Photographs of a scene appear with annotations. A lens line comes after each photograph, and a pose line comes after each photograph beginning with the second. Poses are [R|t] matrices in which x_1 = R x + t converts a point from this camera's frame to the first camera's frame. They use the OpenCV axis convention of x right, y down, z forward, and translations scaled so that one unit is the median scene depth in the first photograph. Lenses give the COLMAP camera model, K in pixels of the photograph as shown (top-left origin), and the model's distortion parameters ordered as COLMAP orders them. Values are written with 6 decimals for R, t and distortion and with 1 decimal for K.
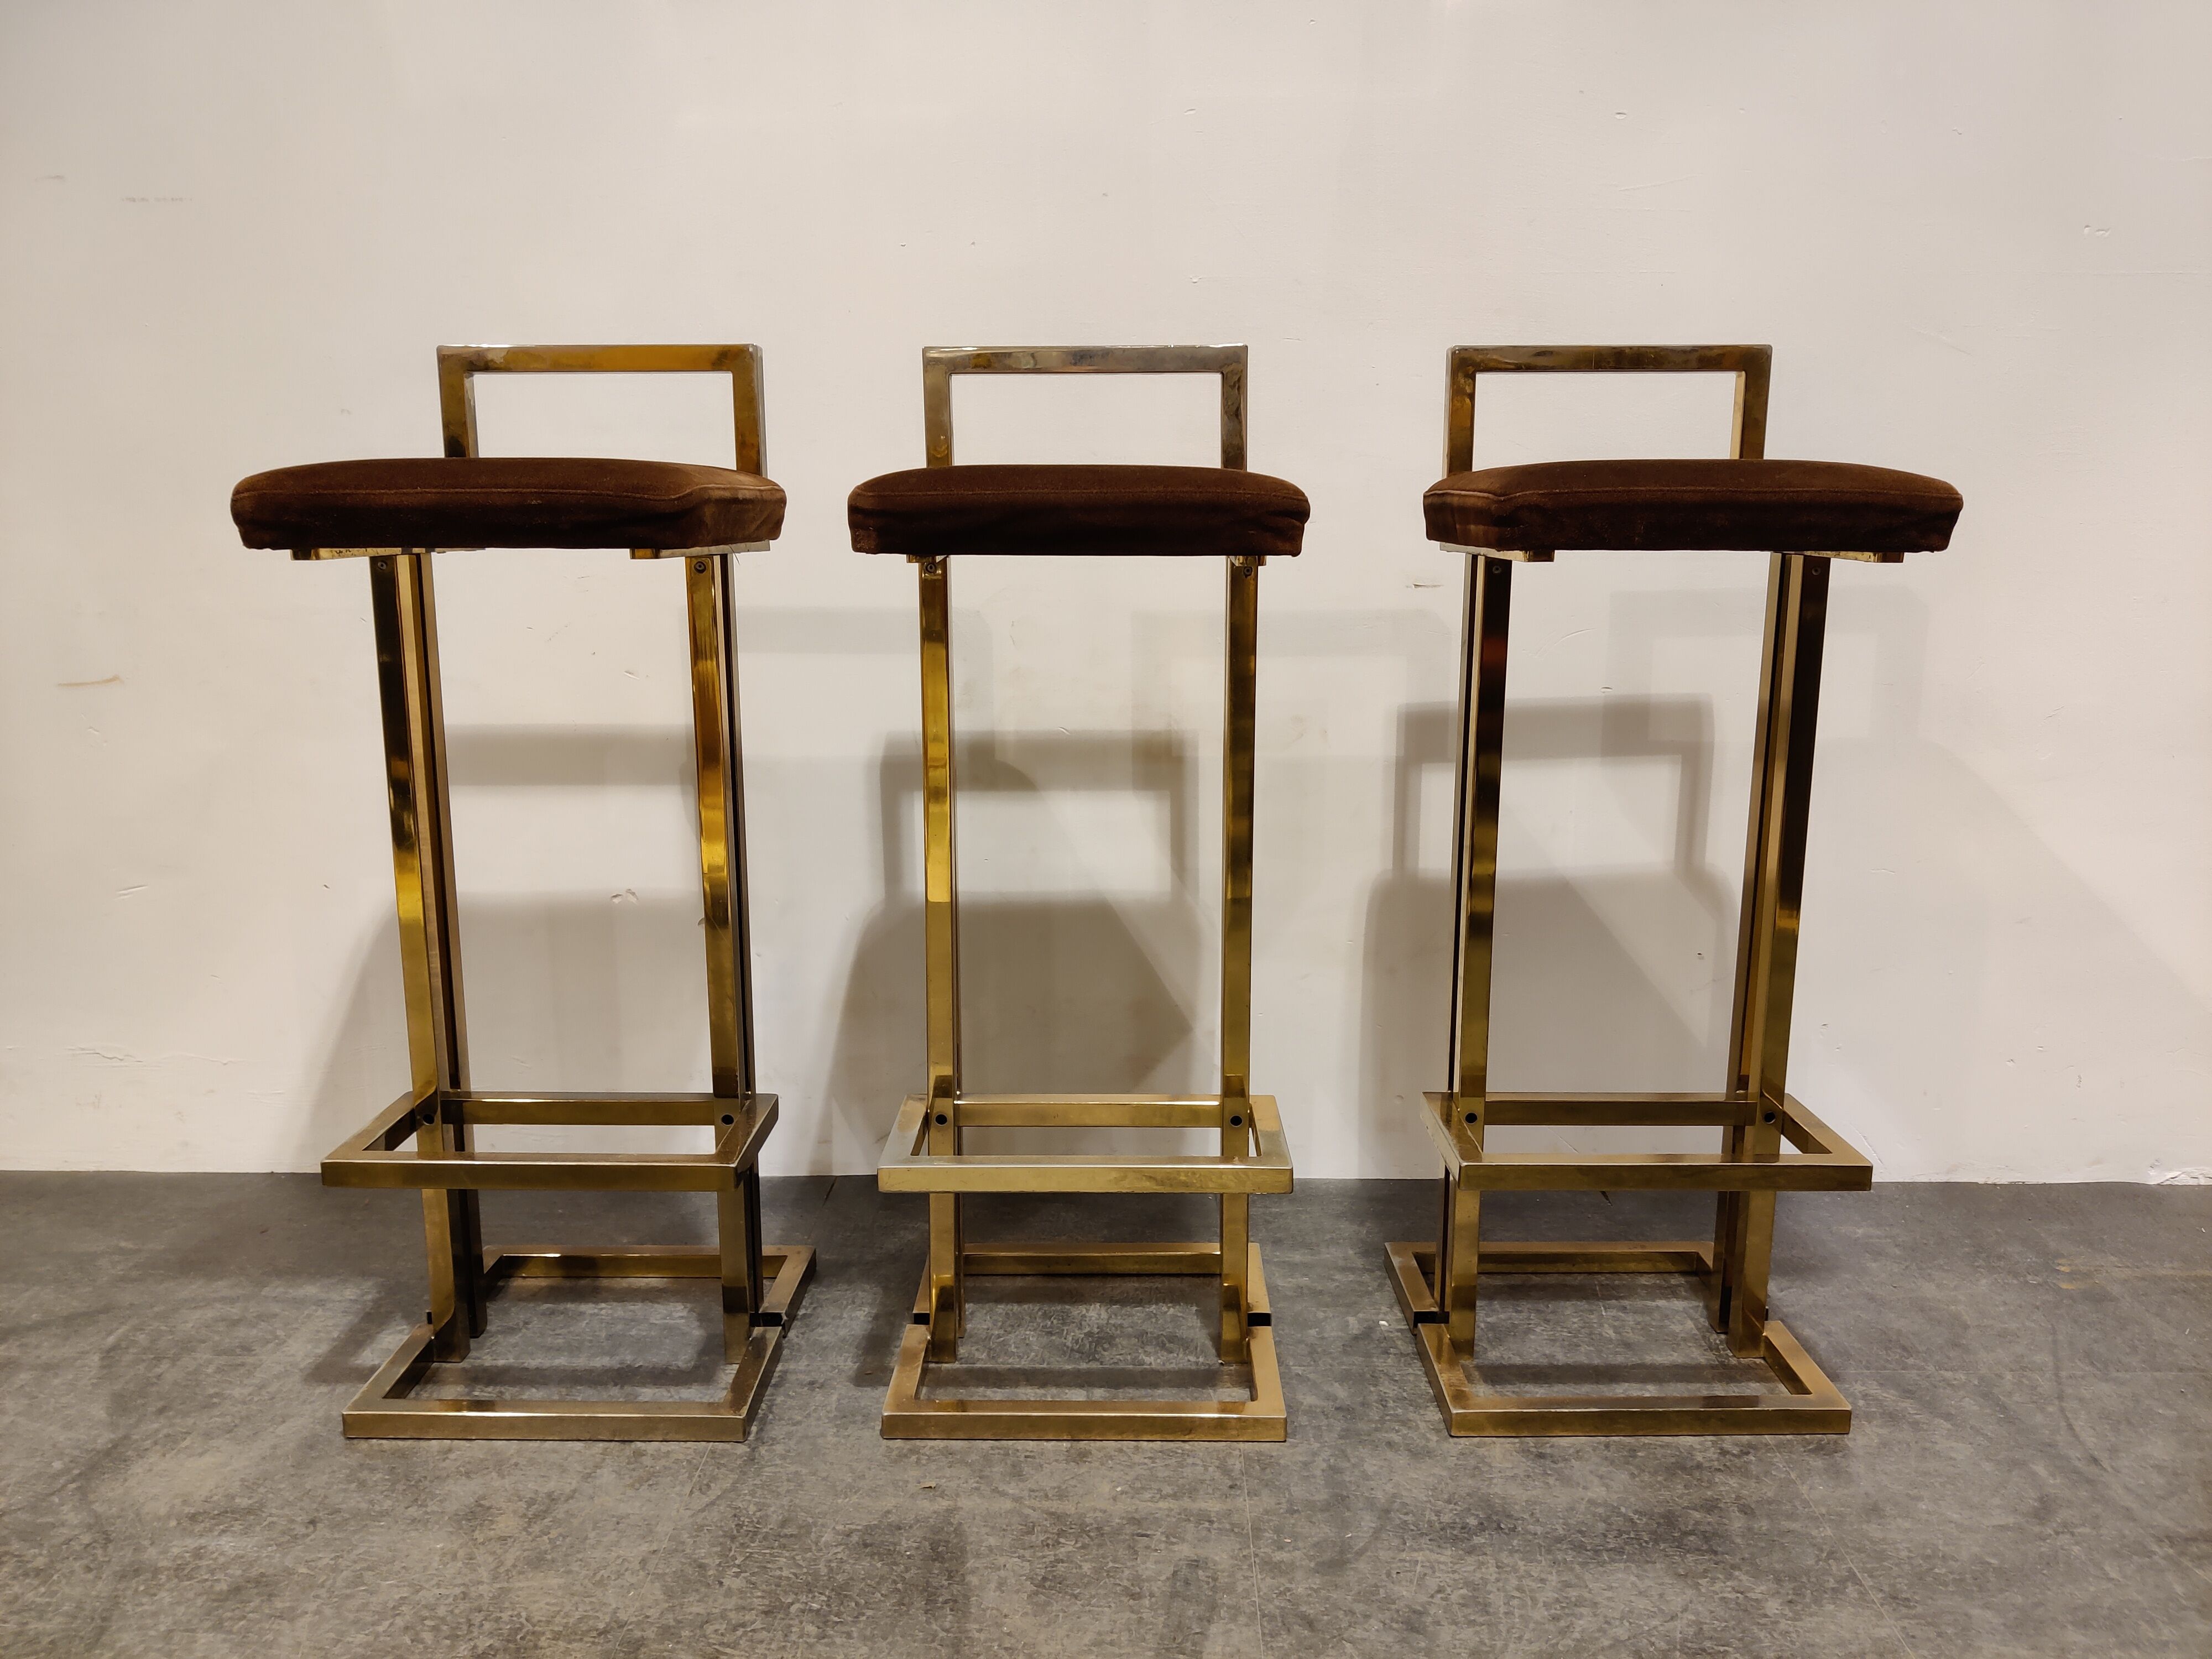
lens RADIAL K [[1714.2, 0, 1117.9], [0, 1714.2, 855.8], [0, 0, 1]] dist [-0.020322, 0.013865]
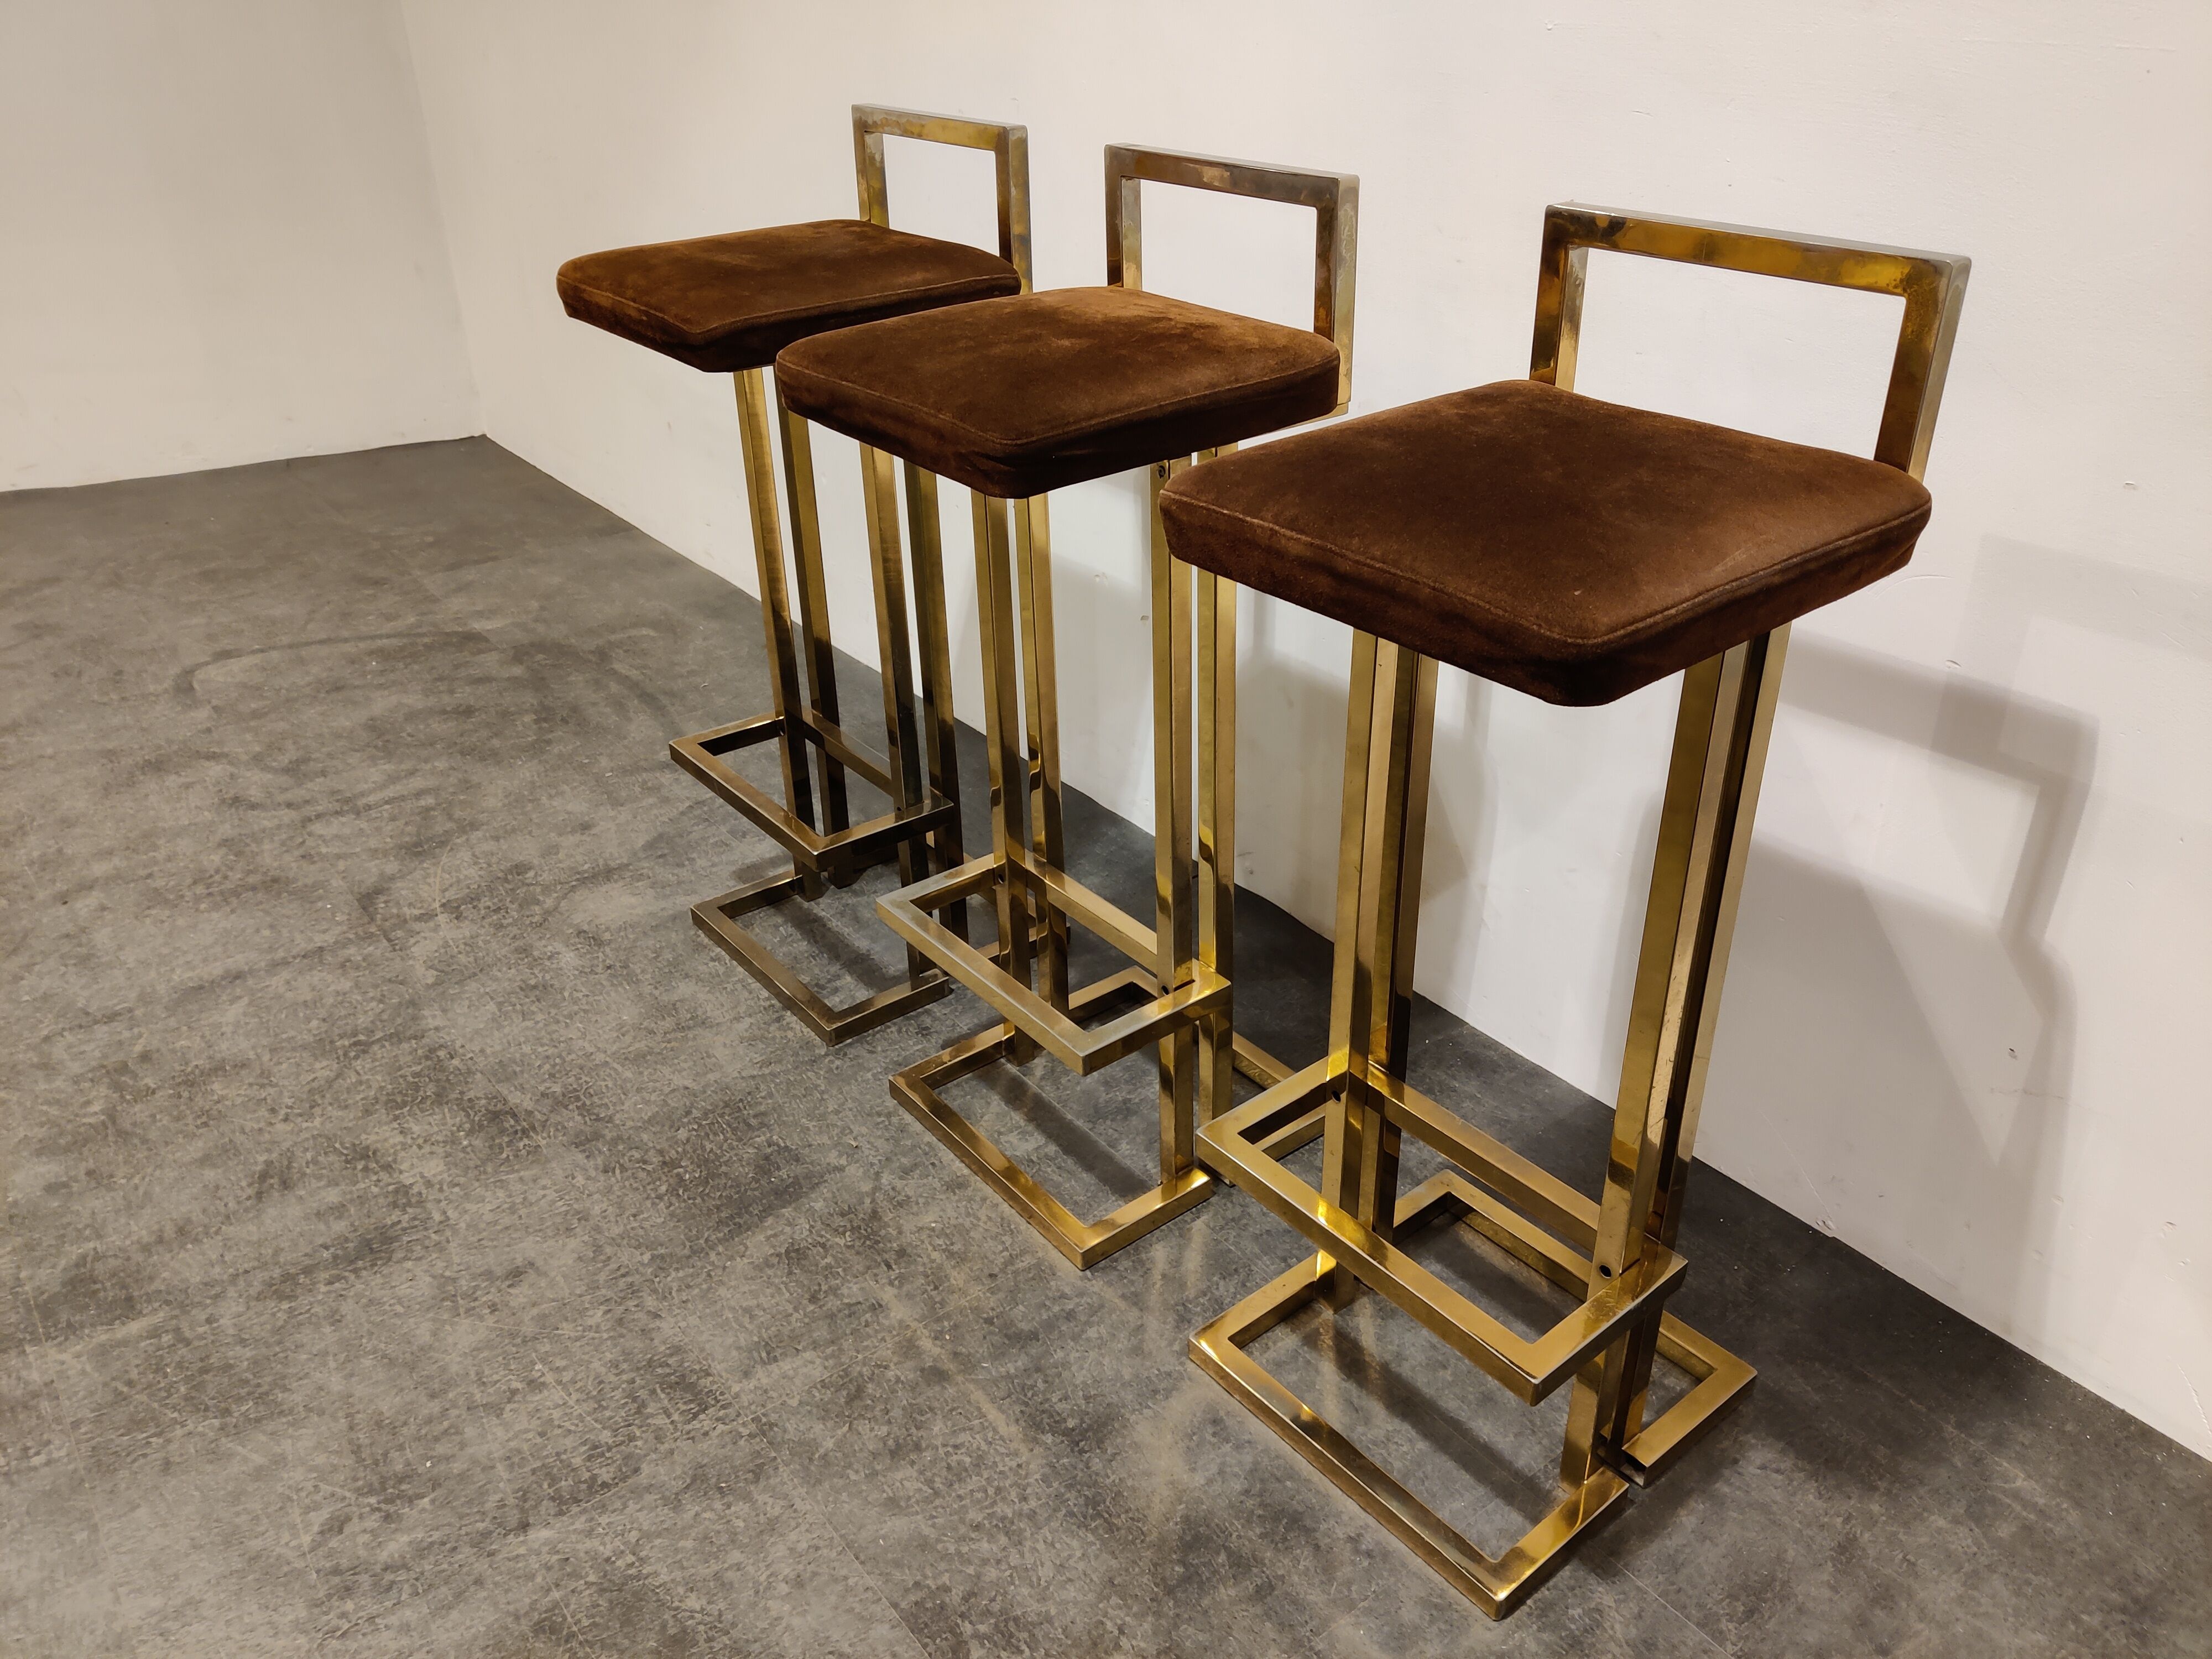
lens RADIAL K [[1714.2, 0, 1134.1], [0, 1714.2, 829.1], [0, 0, 1]] dist [-0.020322, 0.013865]
pose [[0.629025, 0.365094, -0.686319, 0.808590], [-0.142418, 0.922035, 0.359957, -0.333295], [0.764228, -0.128678, 0.631979, 0.393954]]
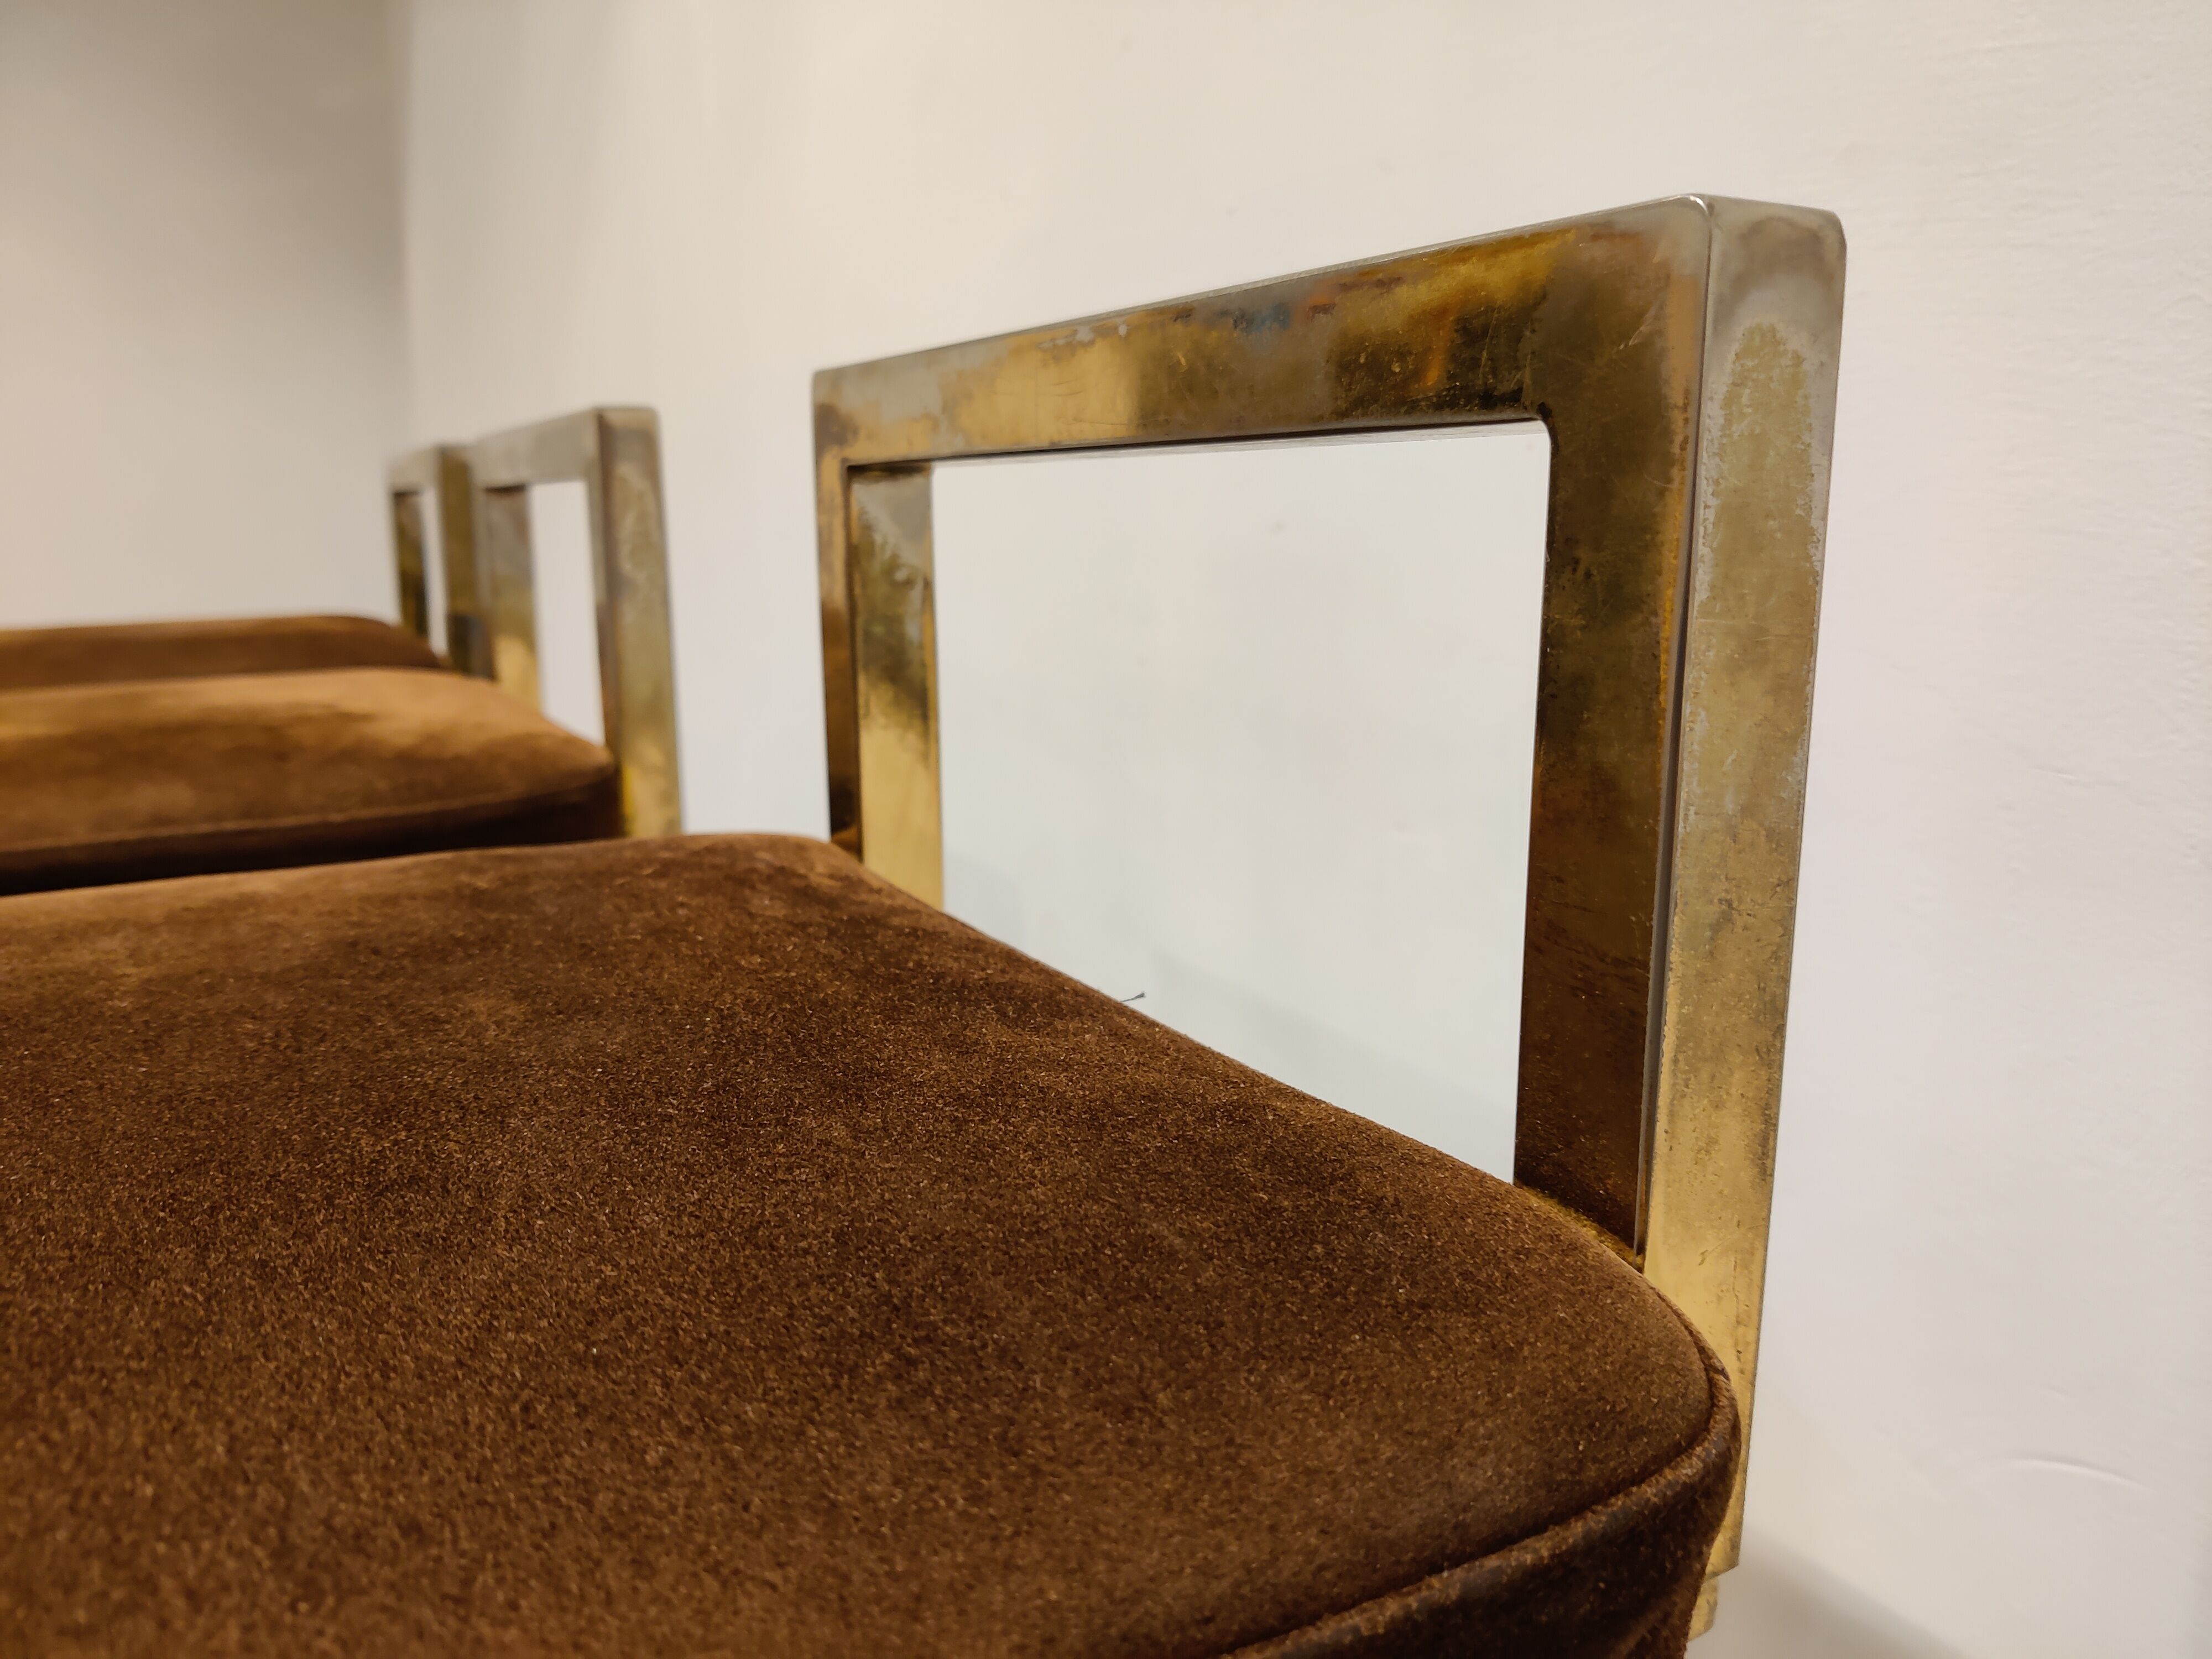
lens RADIAL K [[1714.2, 0, 1080.9], [0, 1714.2, 894.6], [0, 0, 1]] dist [-0.020322, 0.013865]
pose [[0.474192, 0.199938, -0.857419, 0.543449], [-0.171607, 0.976184, 0.132726, -0.298278], [0.863535, 0.084202, 0.497210, 1.043239]]
